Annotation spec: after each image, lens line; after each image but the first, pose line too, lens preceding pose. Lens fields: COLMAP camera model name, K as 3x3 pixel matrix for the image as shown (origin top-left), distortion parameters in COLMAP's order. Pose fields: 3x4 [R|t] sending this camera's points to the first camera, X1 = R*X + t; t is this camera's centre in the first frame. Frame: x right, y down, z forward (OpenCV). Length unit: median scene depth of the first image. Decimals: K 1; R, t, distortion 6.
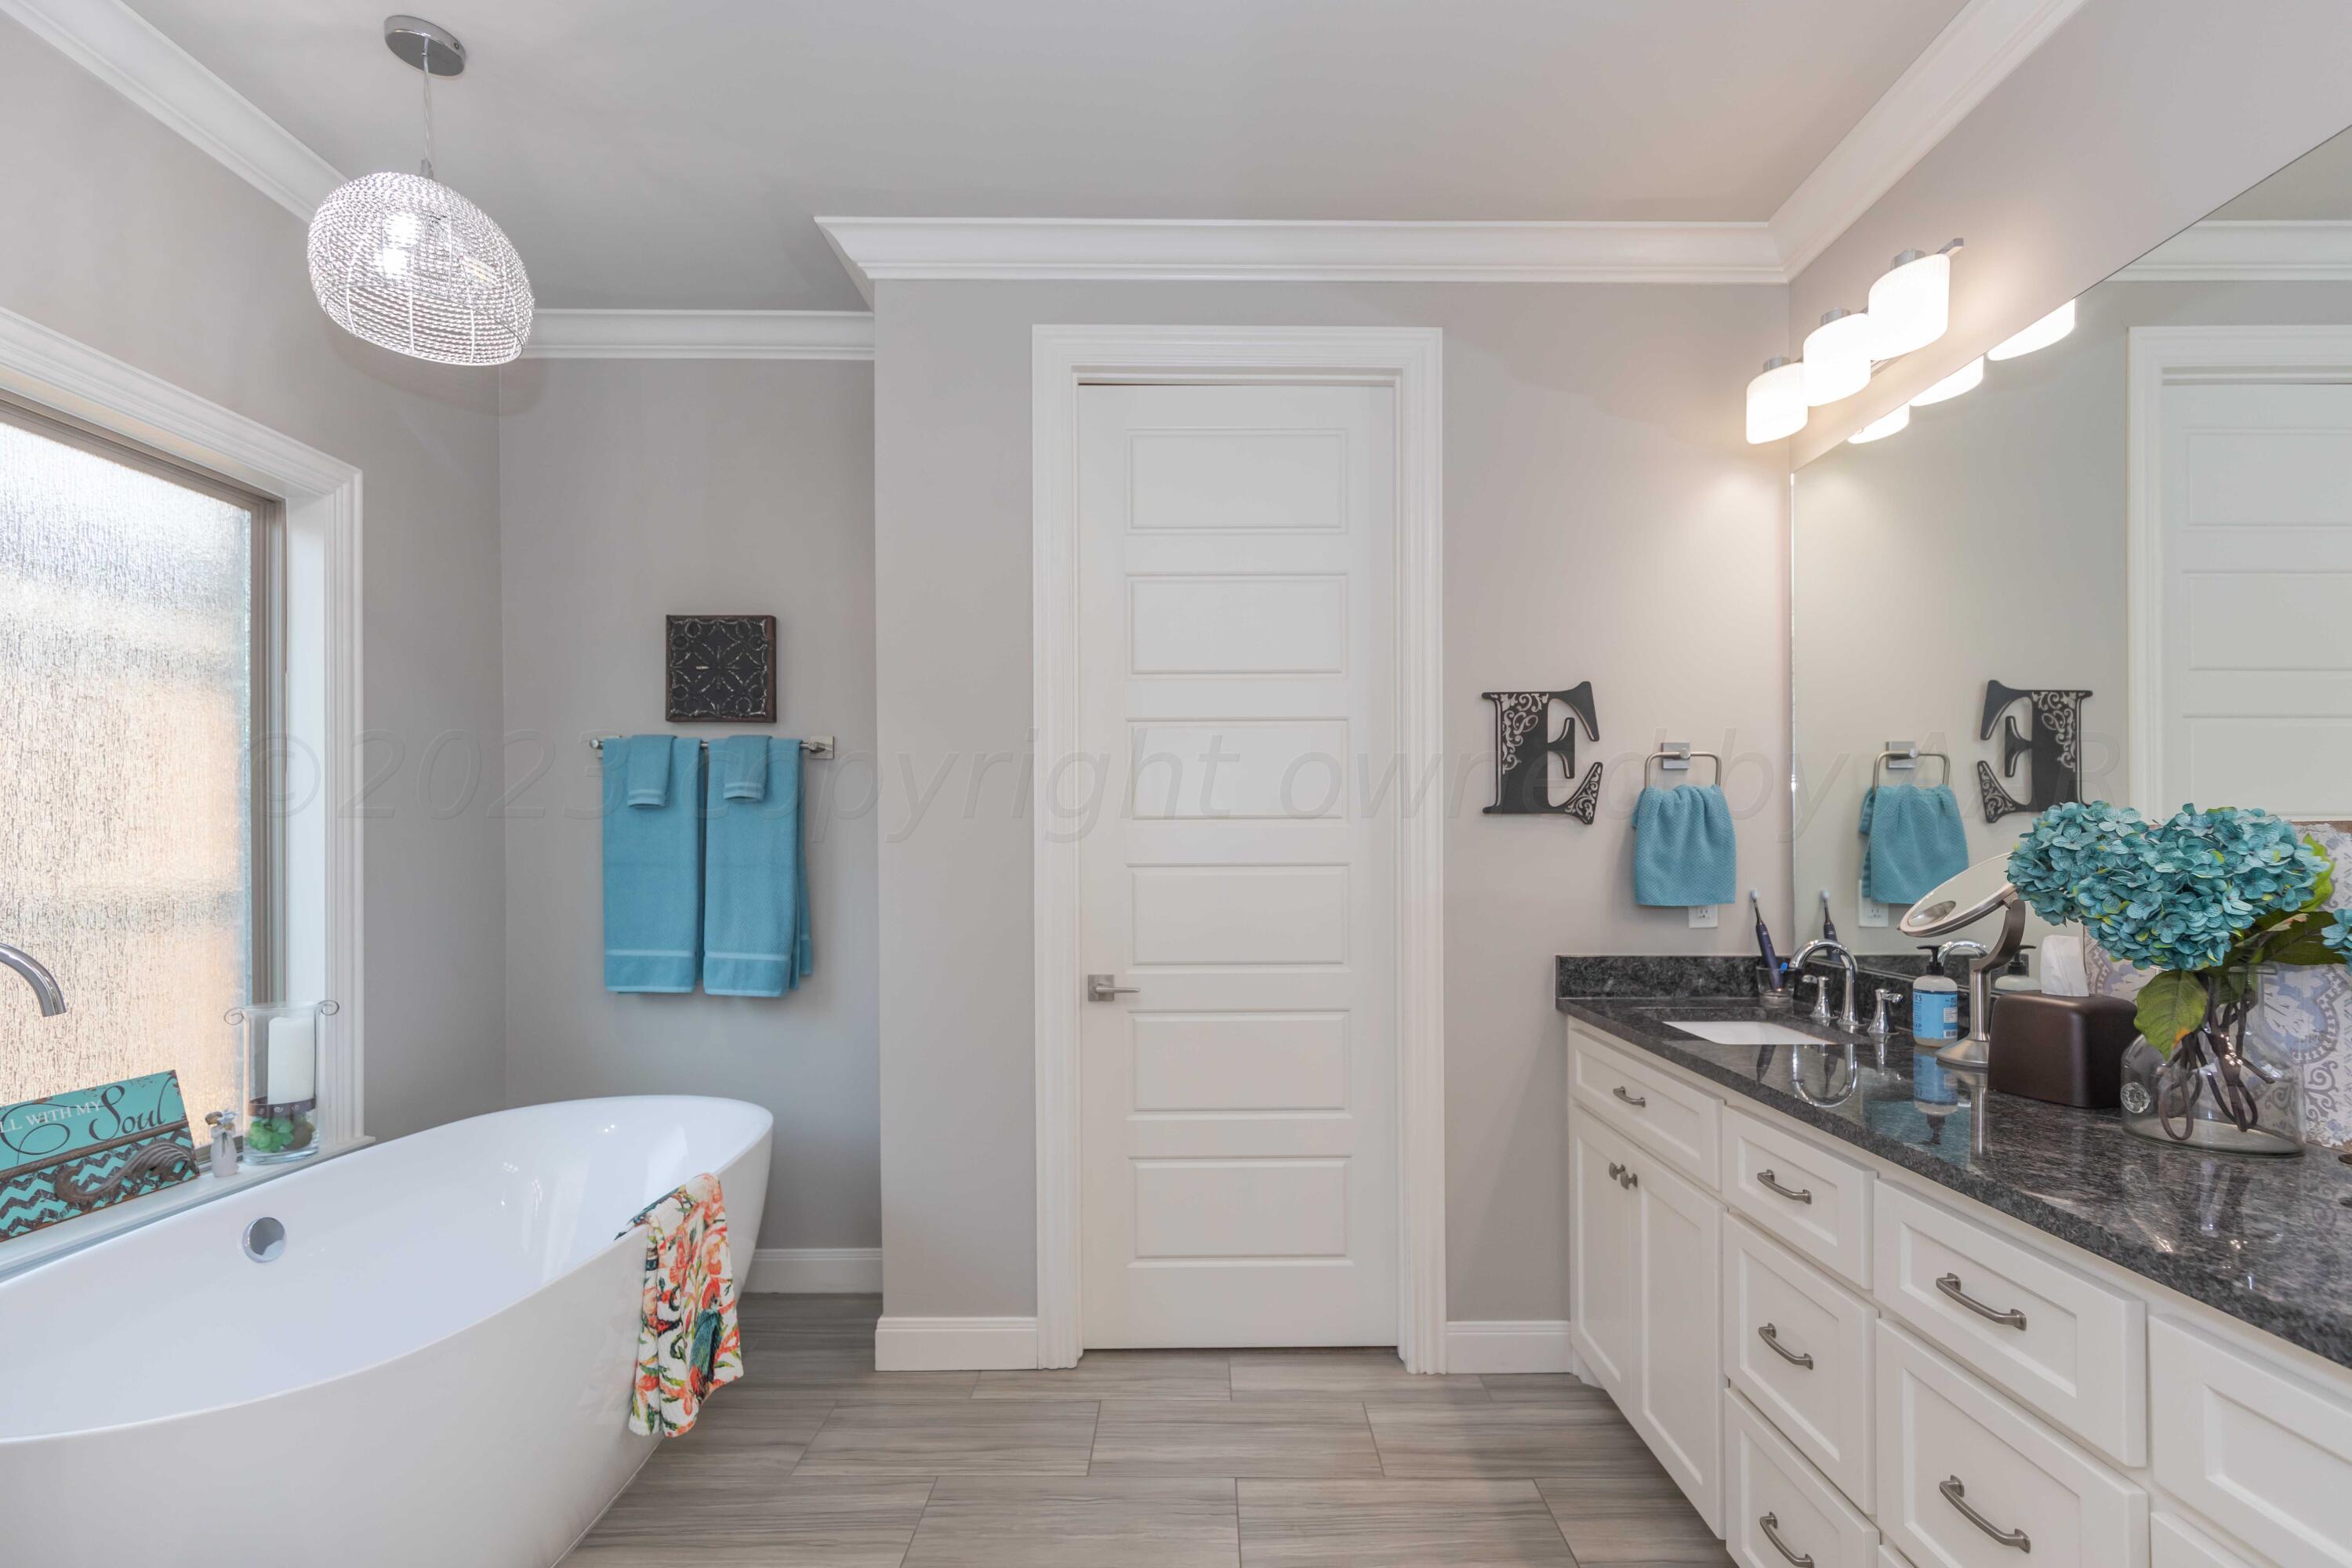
lens RADIAL K [[1076.8, 0, 1215.6], [0, 1076.8, 846.7], [0, 0, 1]] dist [0.005852, -0.001061]
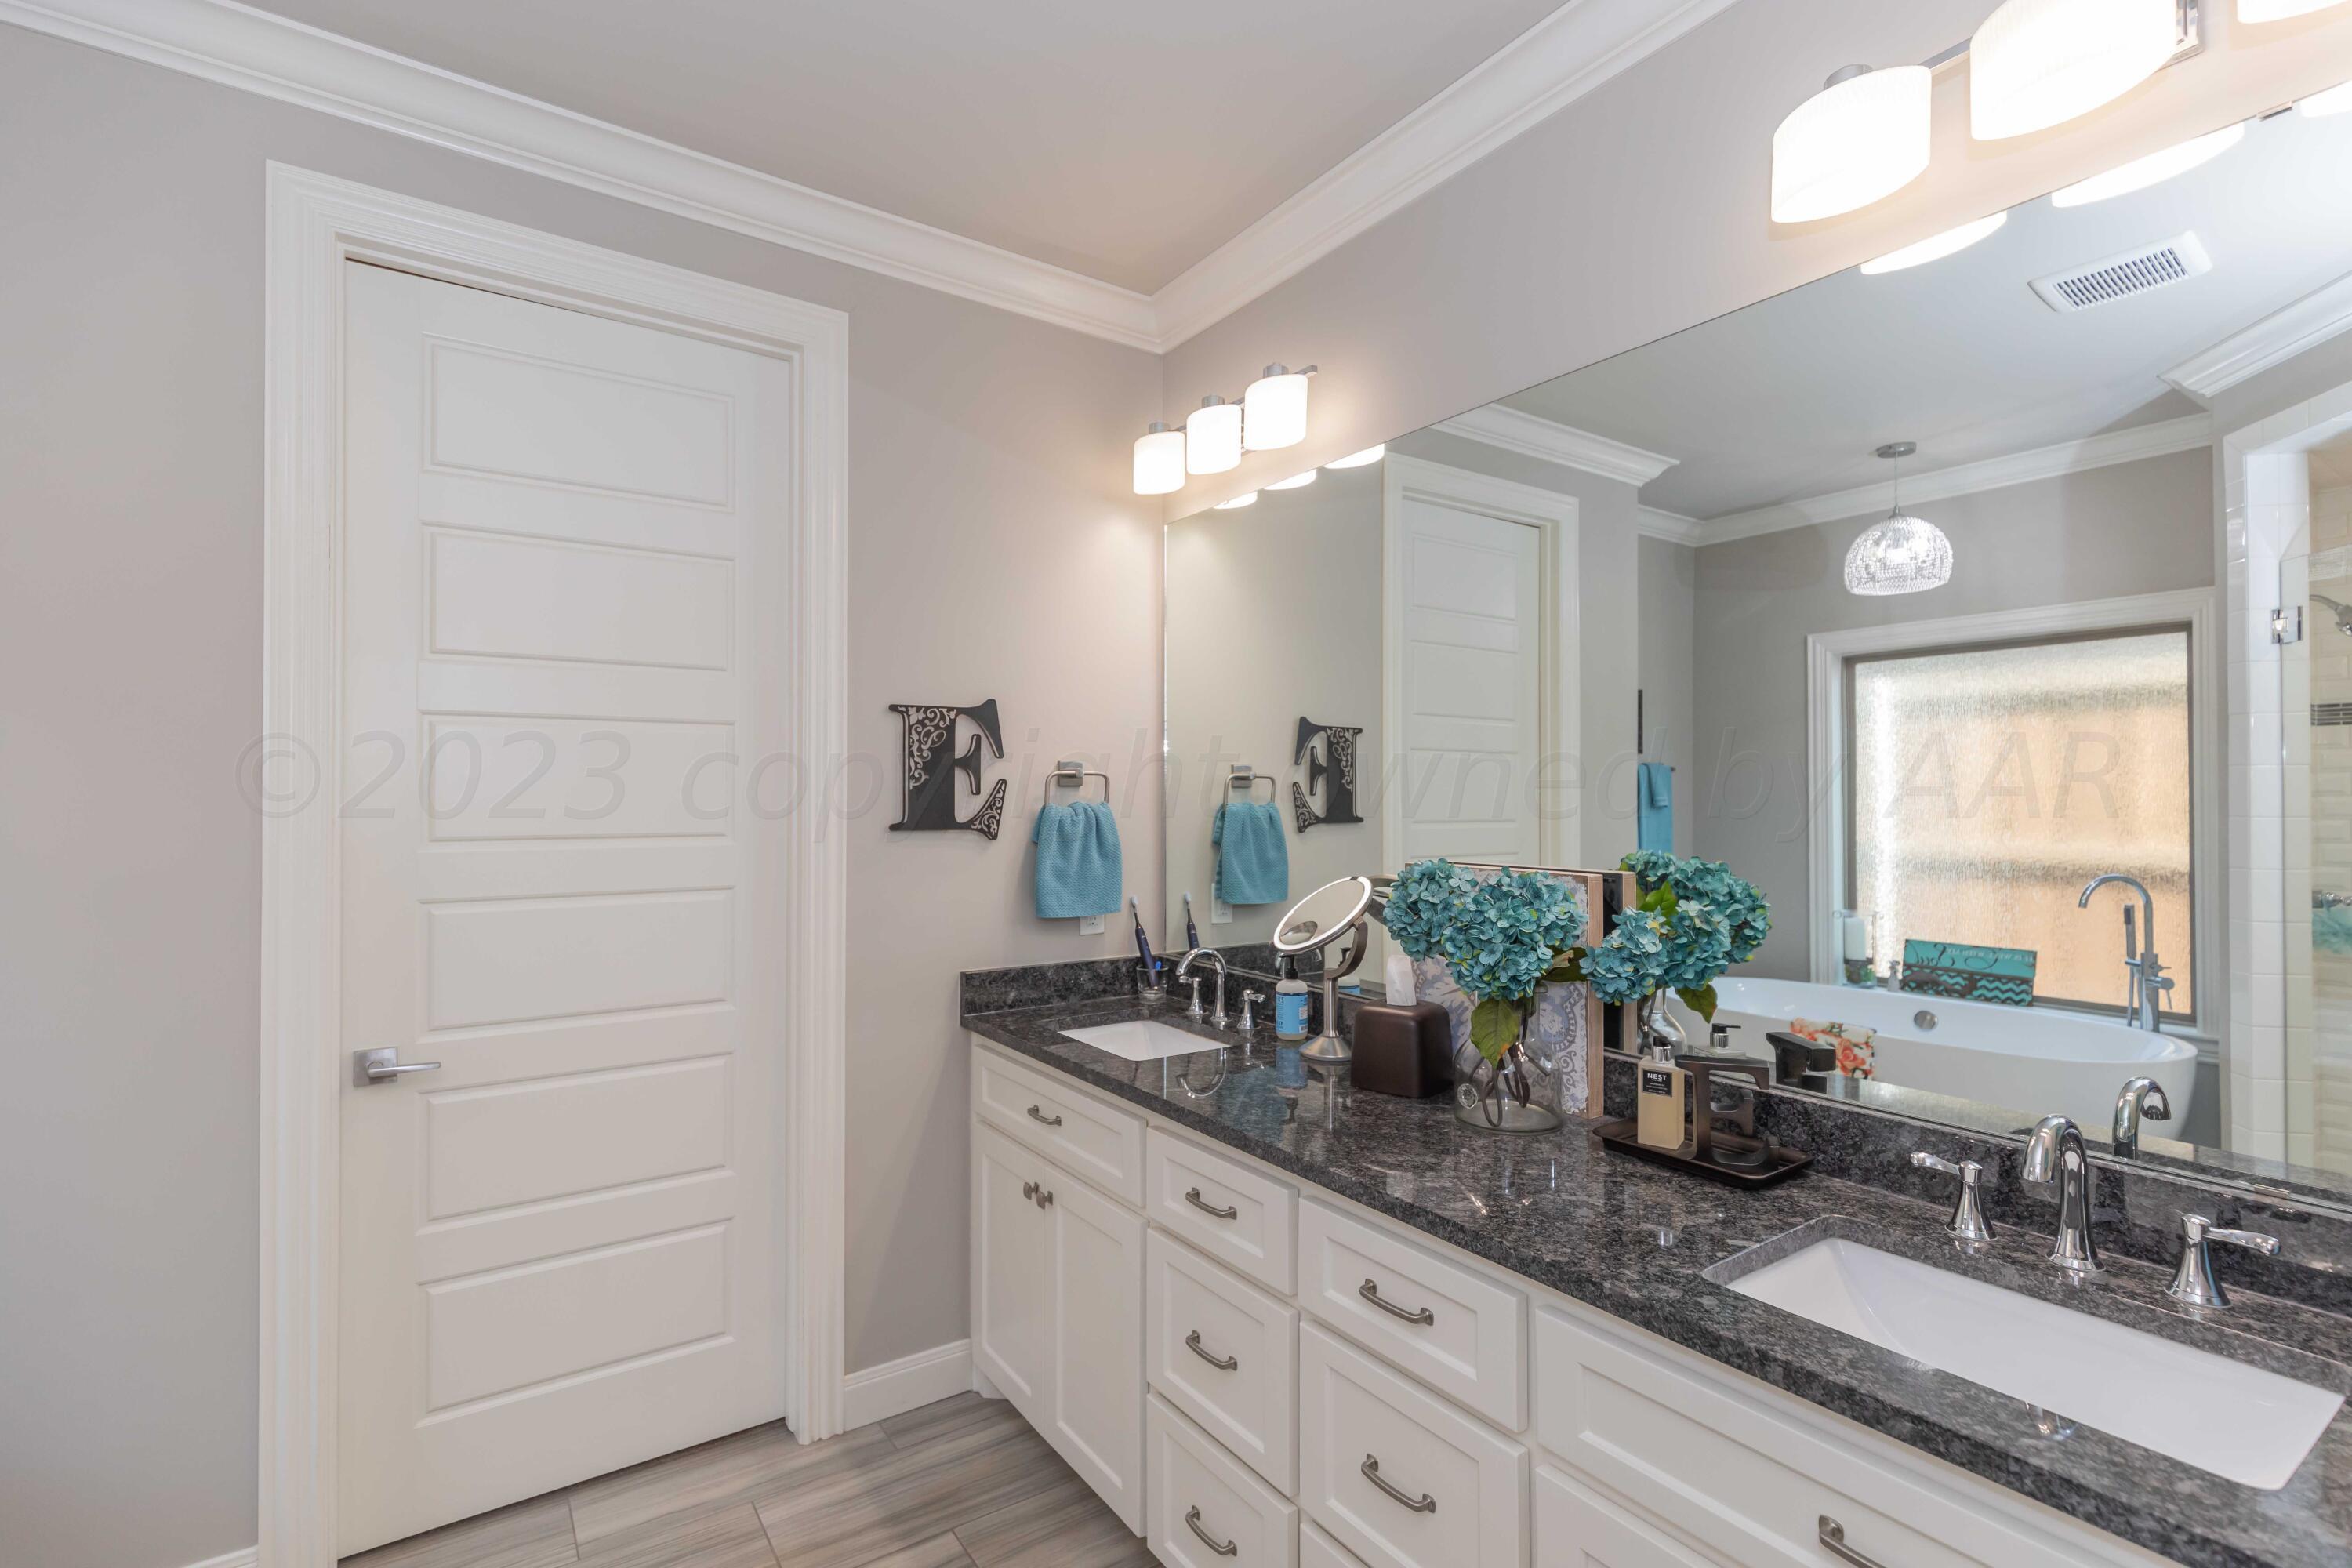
lens RADIAL K [[1051.6, 0, 1176.0], [0, 1051.6, 784.0], [0, 0, 1]] dist [0.004934, -0.000102]
pose [[0.830323, 0.004482, 0.557265, -0.064905], [0.002612, 0.999925, -0.011935, -0.065855], [-0.557277, 0.011366, 0.830249, 0.094460]]
